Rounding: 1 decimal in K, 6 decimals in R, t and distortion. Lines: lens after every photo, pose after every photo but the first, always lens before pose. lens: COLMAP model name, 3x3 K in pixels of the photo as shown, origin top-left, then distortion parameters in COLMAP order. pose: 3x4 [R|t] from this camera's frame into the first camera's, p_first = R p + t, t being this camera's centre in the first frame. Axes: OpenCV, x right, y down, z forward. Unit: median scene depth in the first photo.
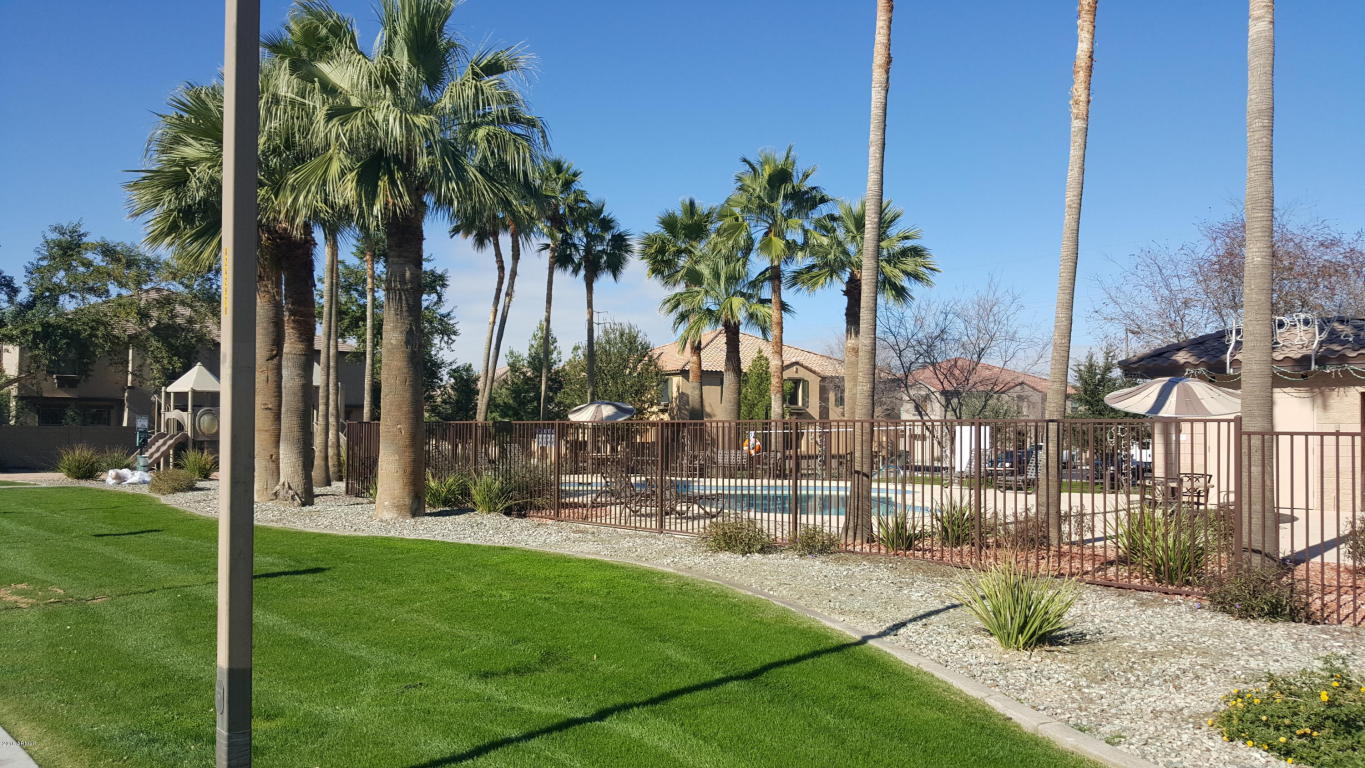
lens RADIAL K [[1015.4, 0, 690.4], [0, 1015.4, 403.9], [0, 0, 1]] dist [0.089719, -0.000851]
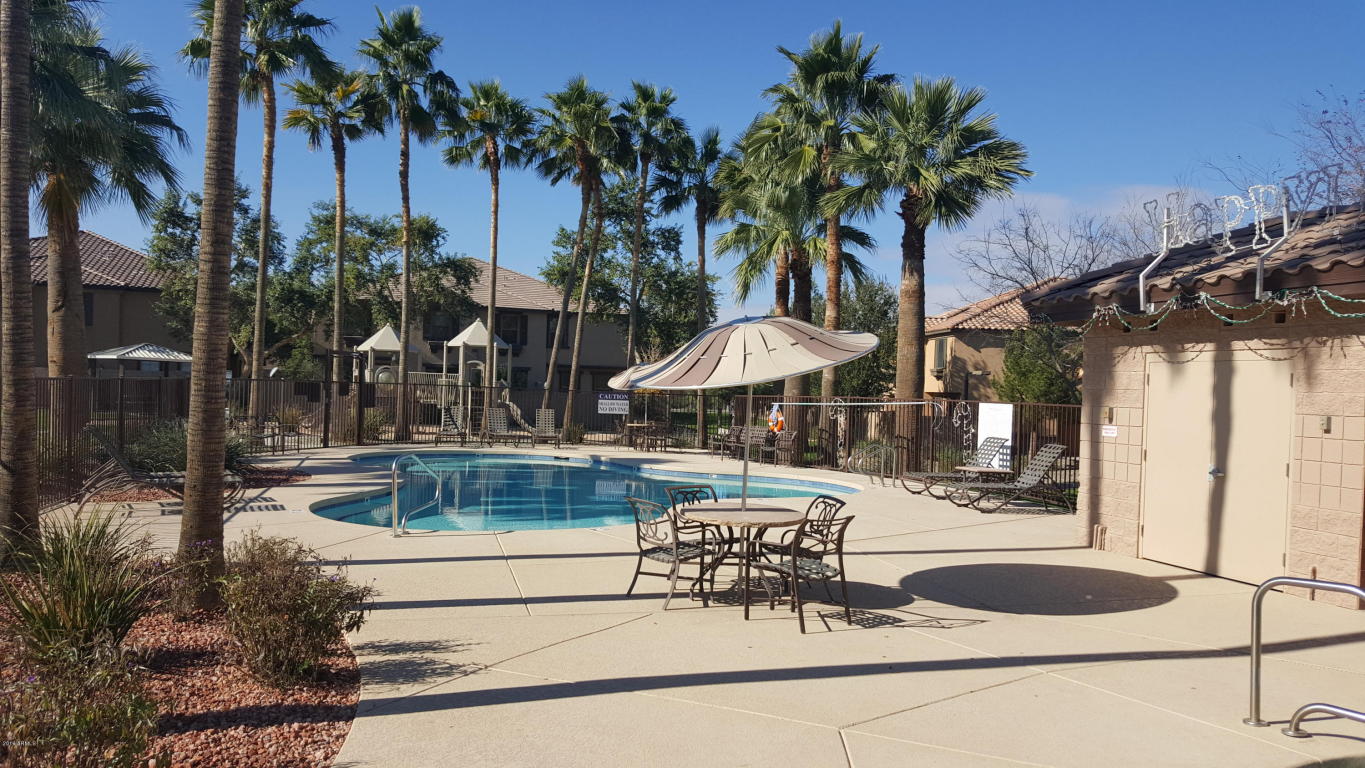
lens RADIAL K [[1015.4, 0, 690.4], [0, 1015.4, 403.9], [0, 0, 1]] dist [0.089719, -0.000851]
pose [[0.863388, 0.029430, -0.503681, 0.554450], [-0.012721, 0.999250, 0.036579, 0.000205], [0.504380, -0.025175, 0.863115, 0.412775]]
